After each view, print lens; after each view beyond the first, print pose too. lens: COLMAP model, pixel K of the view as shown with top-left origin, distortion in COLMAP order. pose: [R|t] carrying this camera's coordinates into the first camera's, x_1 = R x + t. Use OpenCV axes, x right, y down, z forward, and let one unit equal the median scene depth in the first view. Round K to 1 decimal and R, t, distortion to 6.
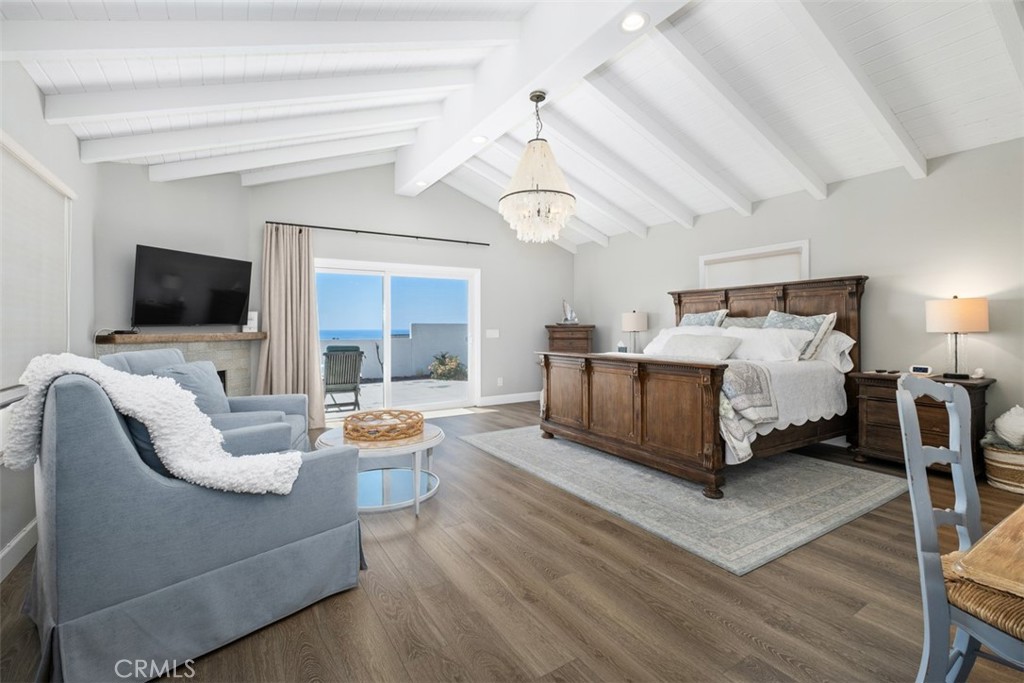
lens RADIAL K [[442.2, 0, 509.2], [0, 442.2, 331.8], [0, 0, 1]] dist [-0.005671, -0.000950]
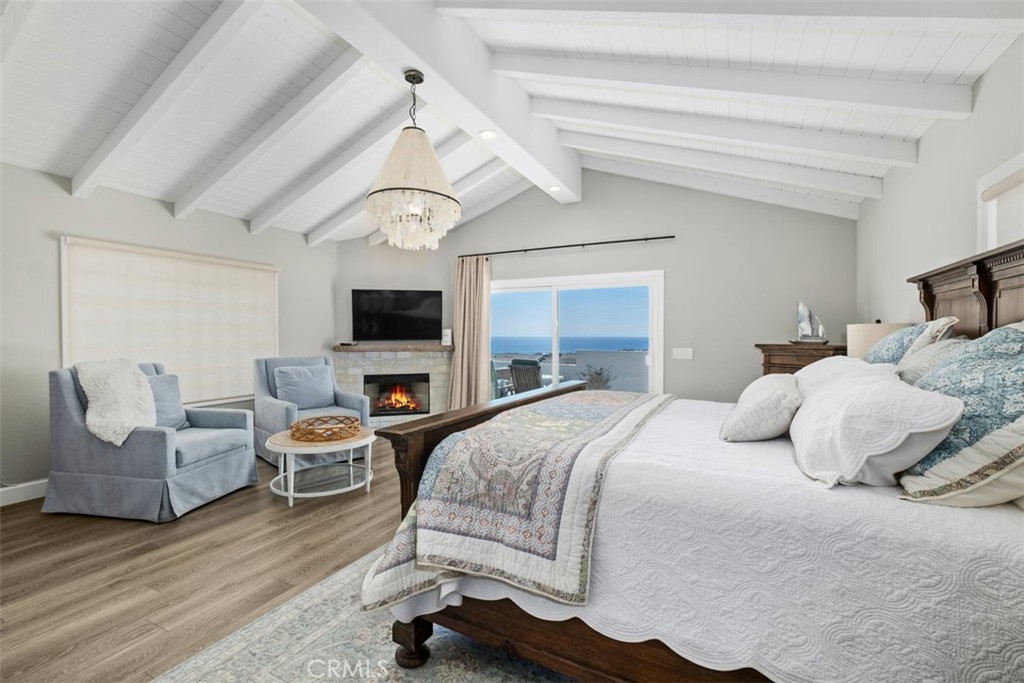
lens RADIAL K [[442.2, 0, 511.7], [0, 442.2, 340.3], [0, 0, 1]] dist [-0.005671, -0.000950]
pose [[0.527157, 0.017045, -0.849597, 0.608003], [-0.013765, 0.999839, 0.011518, -0.030741], [0.849657, 0.005623, 0.527306, 0.483903]]
